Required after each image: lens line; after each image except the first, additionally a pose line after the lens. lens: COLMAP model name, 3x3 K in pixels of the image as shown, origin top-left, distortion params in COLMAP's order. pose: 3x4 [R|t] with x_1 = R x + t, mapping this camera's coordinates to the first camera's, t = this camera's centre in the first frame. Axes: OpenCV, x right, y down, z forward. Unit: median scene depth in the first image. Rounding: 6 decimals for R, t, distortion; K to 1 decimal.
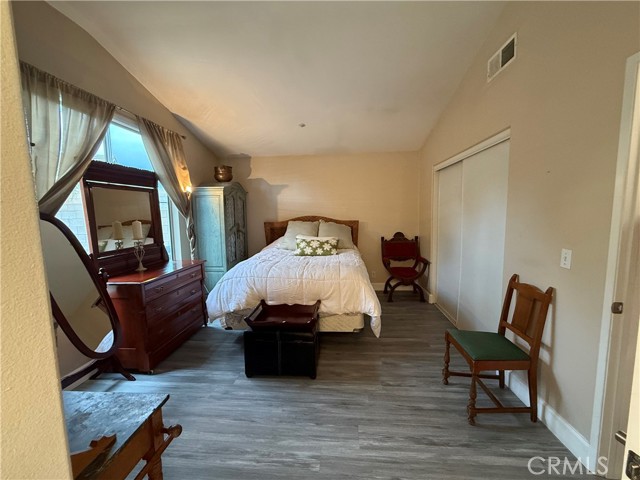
lens RADIAL K [[261.6, 0, 322.5], [0, 261.6, 239.4], [0, 0, 1]] dist [0.000592, -0.000070]
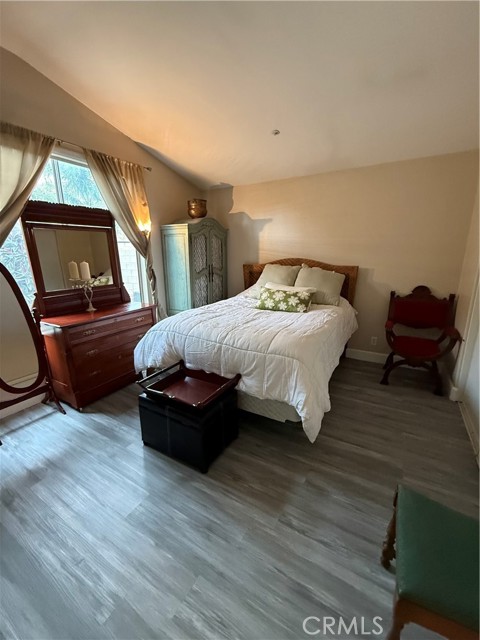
lens RADIAL K [[264.3, 0, 240.0], [0, 264.3, 320.0], [0, 0, 1]] dist [0.000294, 0.000275]
pose [[0.902869, 0.117341, -0.413593, 0.236876], [-0.052510, 0.984927, 0.164805, -0.042147], [0.426697, -0.127080, 0.895422, 0.268822]]
